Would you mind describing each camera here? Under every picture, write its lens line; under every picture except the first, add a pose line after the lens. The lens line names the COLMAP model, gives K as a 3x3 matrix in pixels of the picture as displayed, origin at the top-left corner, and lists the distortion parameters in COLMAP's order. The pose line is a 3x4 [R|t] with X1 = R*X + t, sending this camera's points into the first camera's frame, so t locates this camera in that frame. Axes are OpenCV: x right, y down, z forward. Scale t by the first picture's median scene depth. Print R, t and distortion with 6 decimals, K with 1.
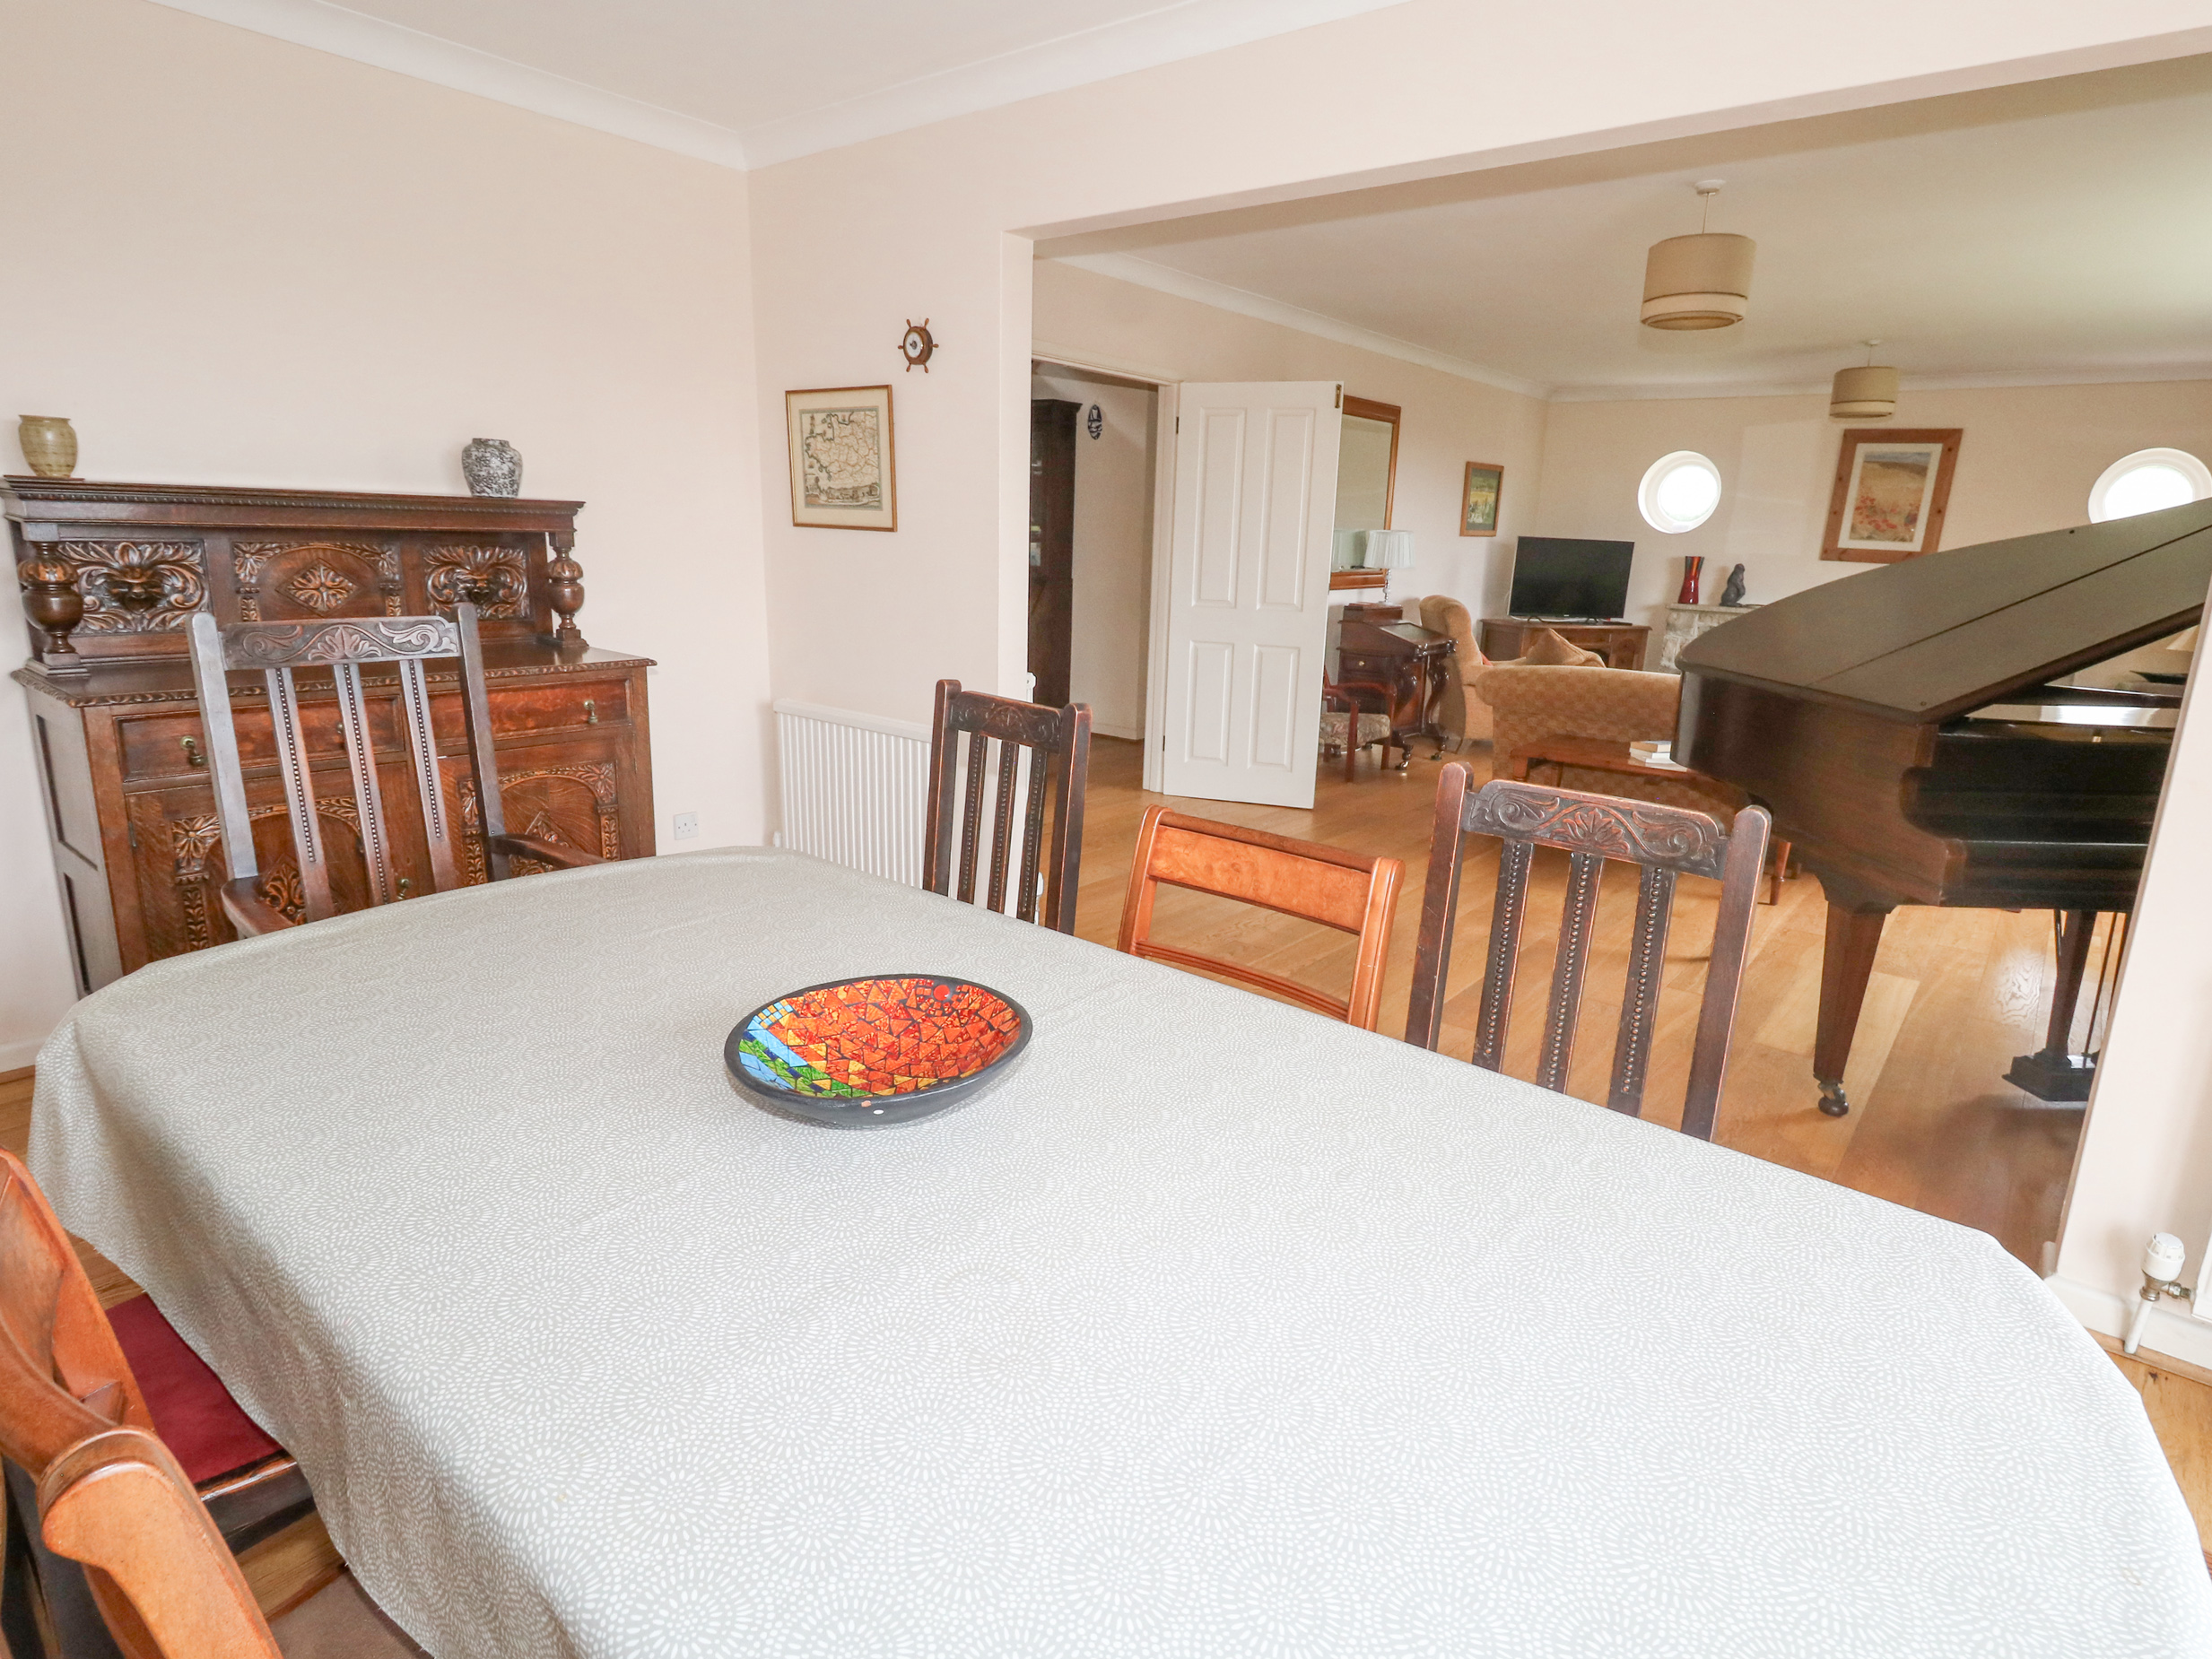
lens RADIAL K [[1139.0, 0, 1122.7], [0, 1139.0, 812.5], [0, 0, 1]] dist [0.000185, 0.000266]
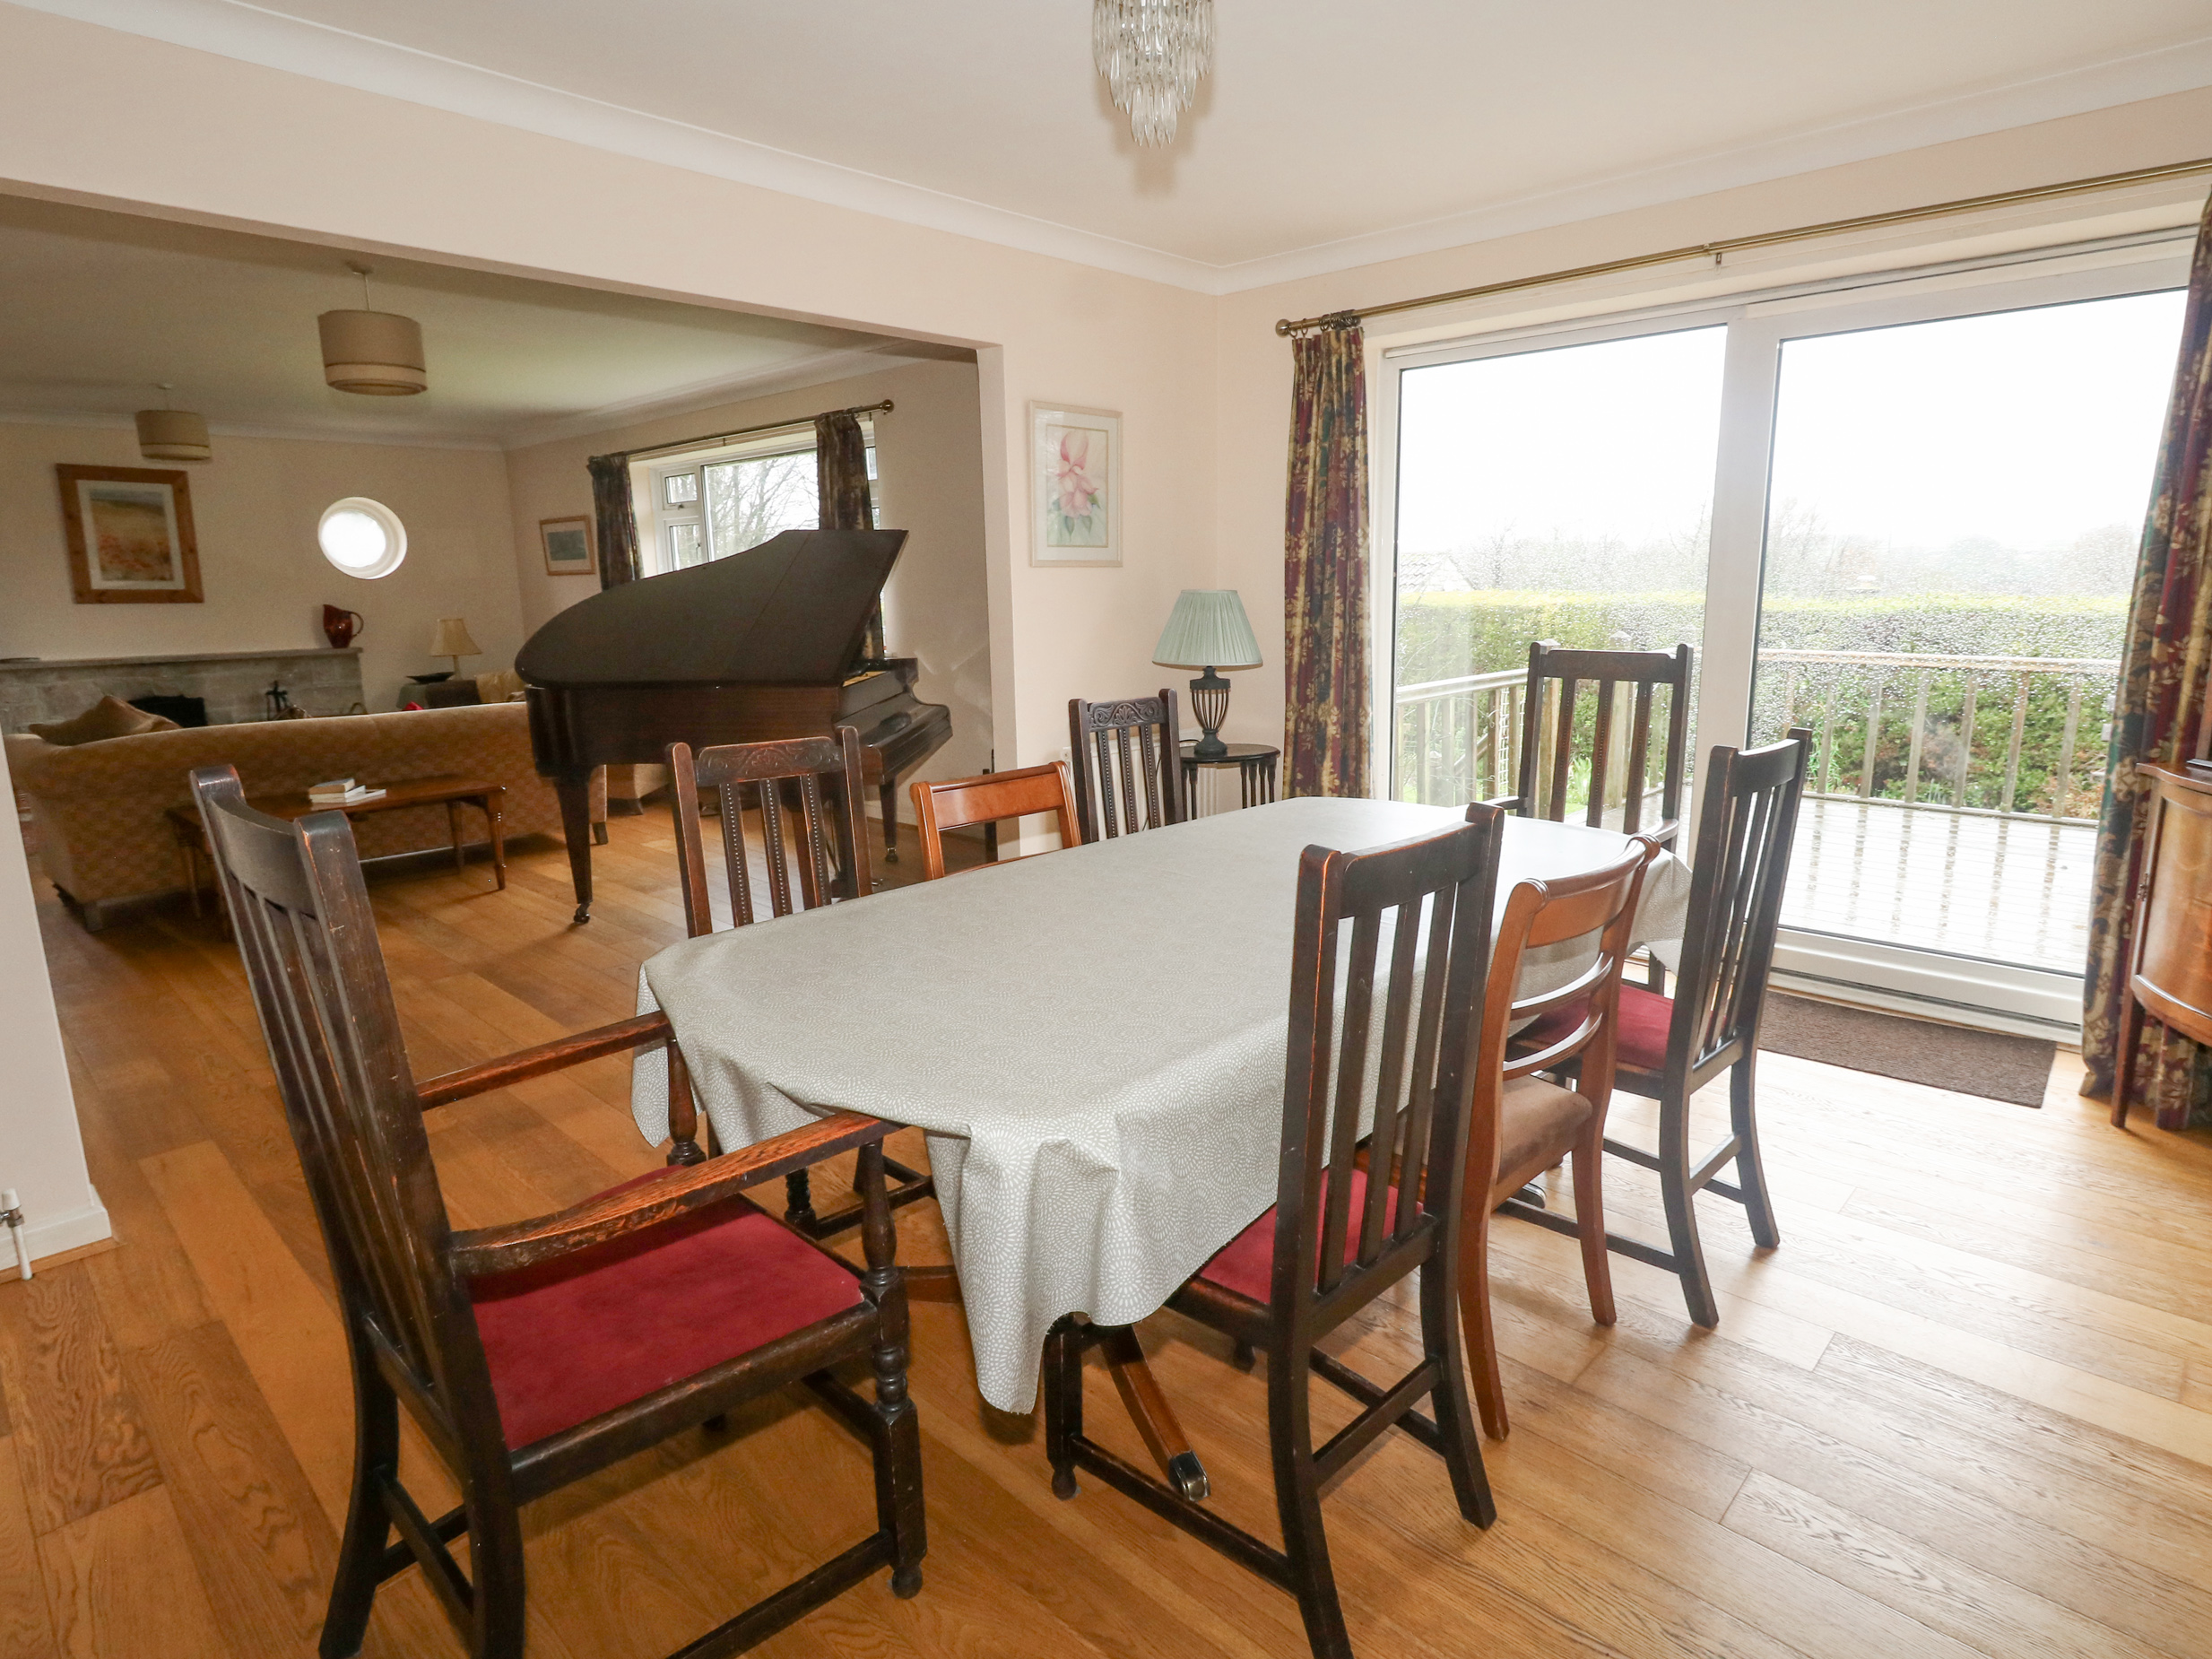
lens RADIAL K [[1188.3, 0, 1109.9], [0, 1188.3, 803.7], [0, 0, 1]] dist [-0.001849, -0.001006]
pose [[0.066213, -0.221919, 0.972814, -0.305394], [0.260771, 0.944918, 0.197807, -0.042542], [-0.963127, 0.240585, 0.120436, 0.125608]]
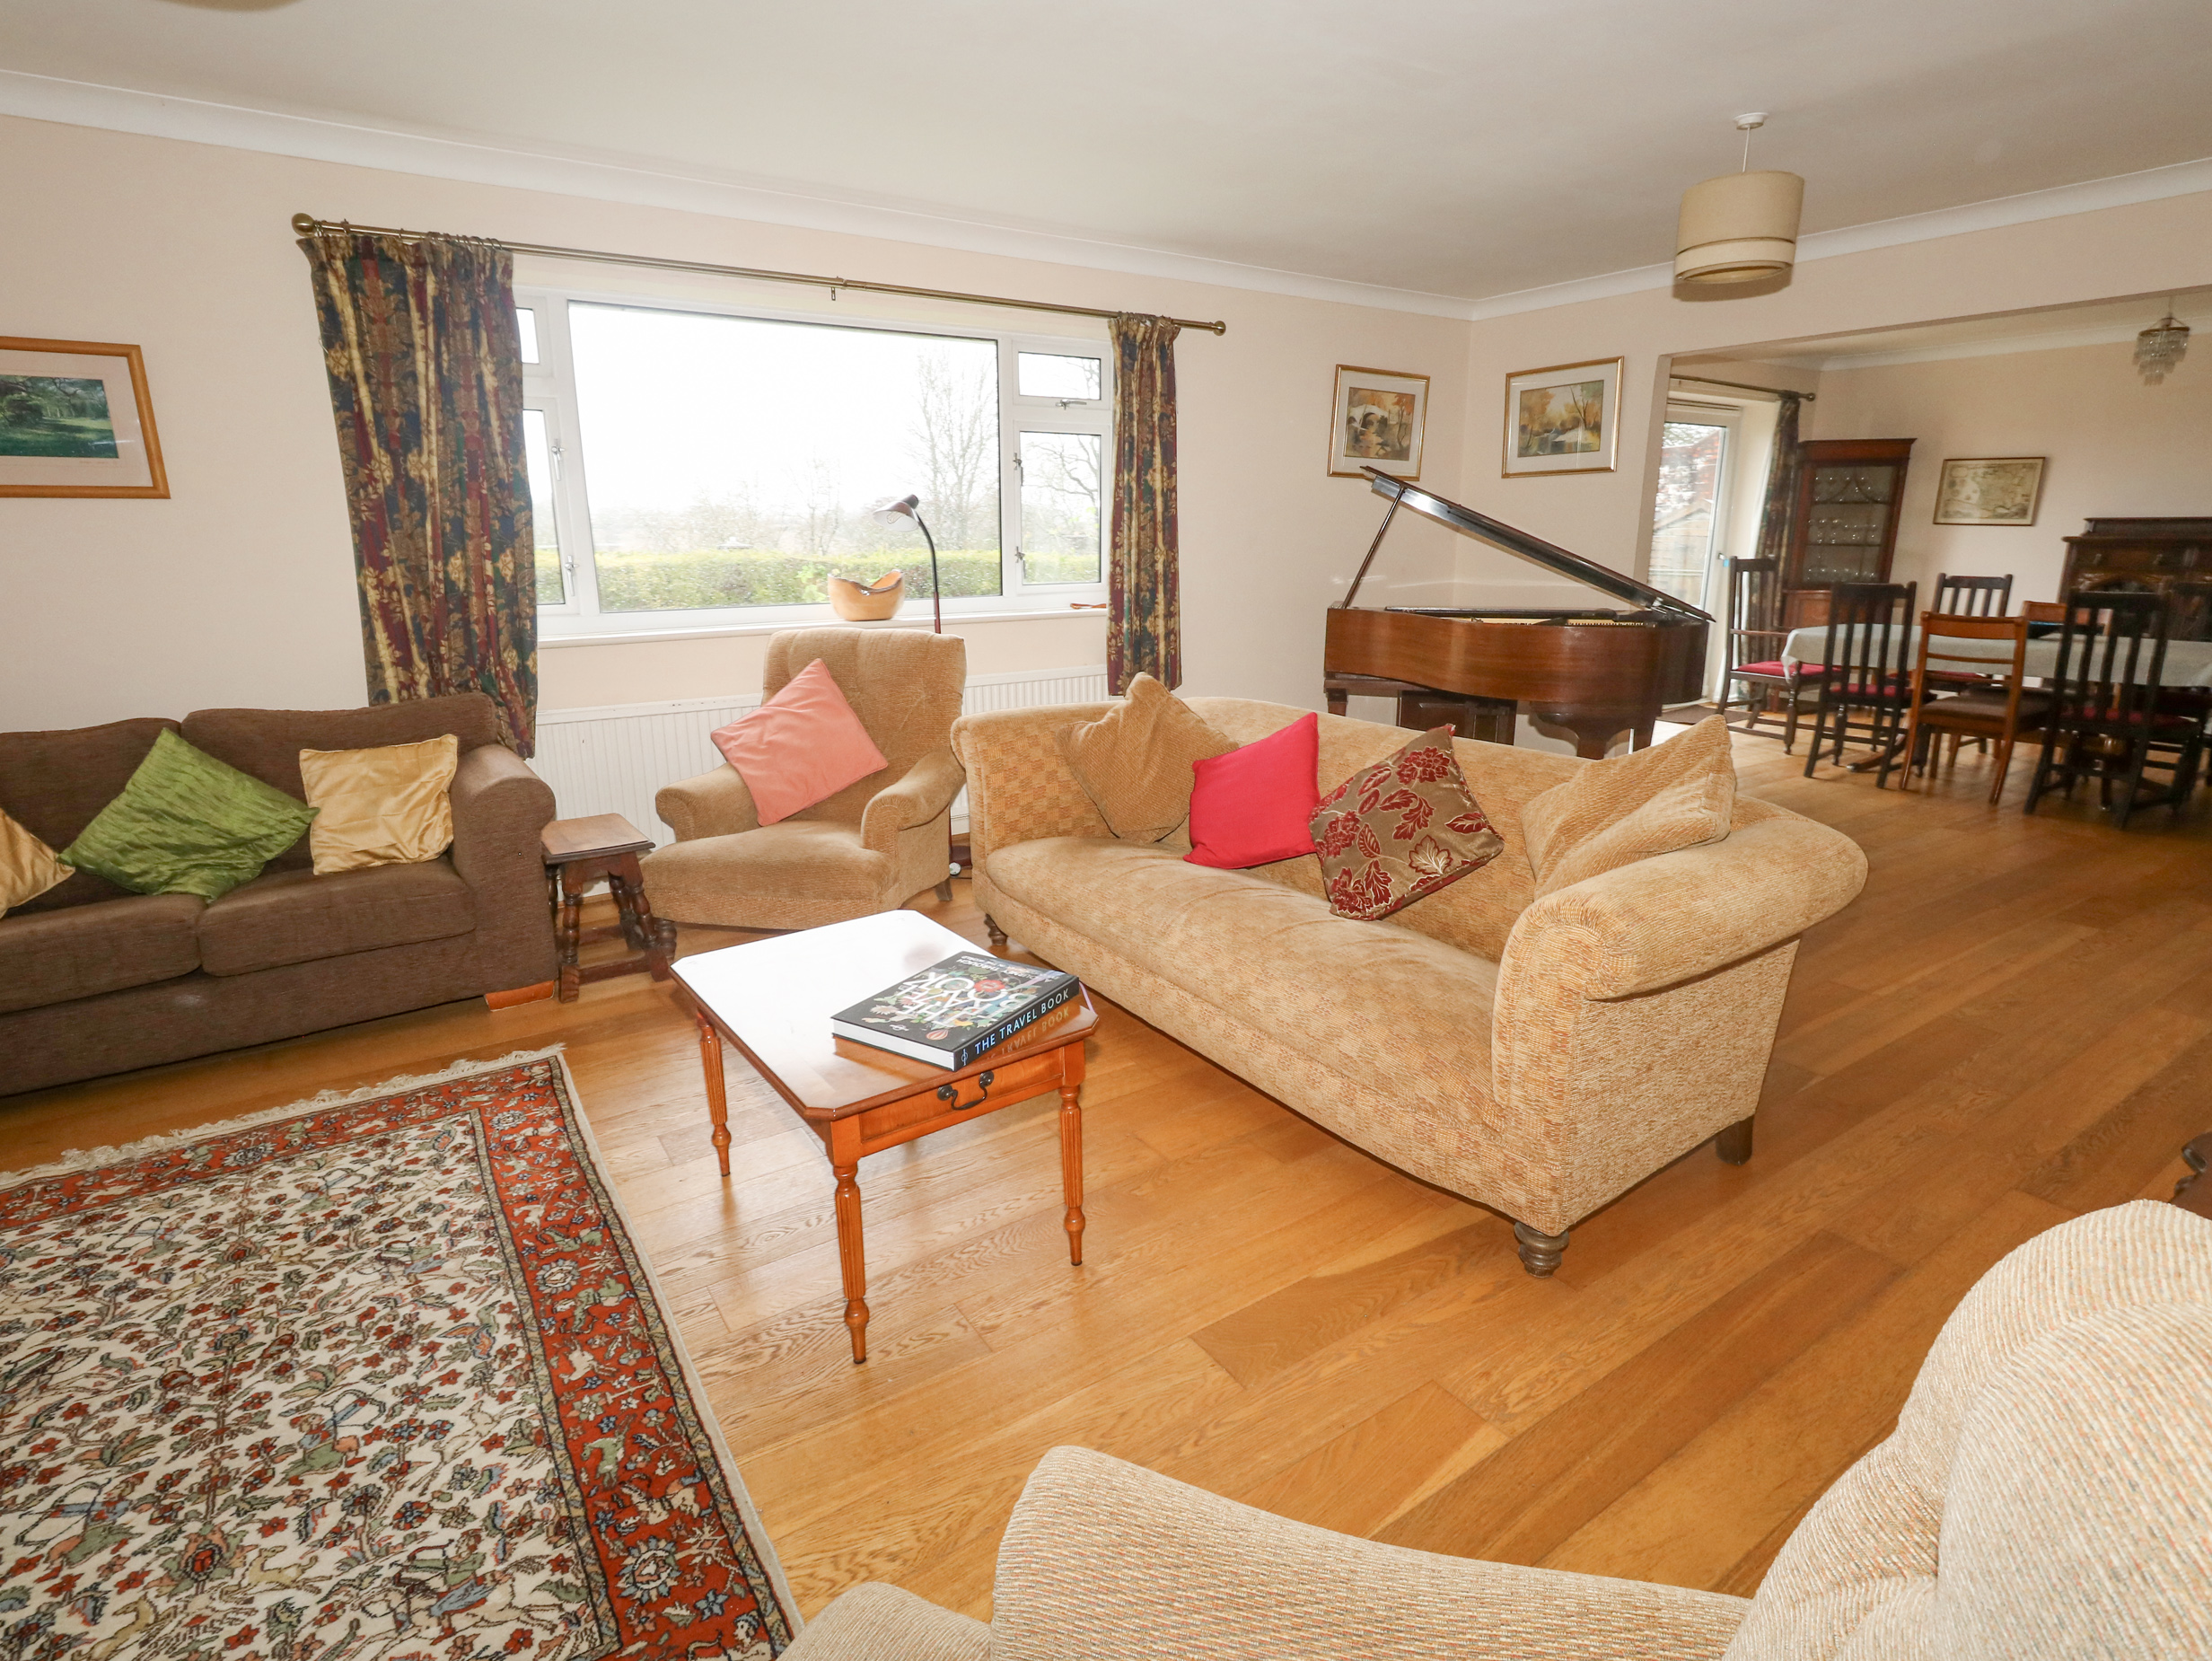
lens RADIAL K [[1154.9, 0, 1099.2], [0, 1154.9, 822.1], [0, 0, 1]] dist [-0.000174, 0.001090]
pose [[-0.956594, -0.099077, 0.274064, 0.321474], [0.044242, 0.880161, 0.472610, -0.232017], [-0.288044, 0.464221, -0.837573, 0.980782]]
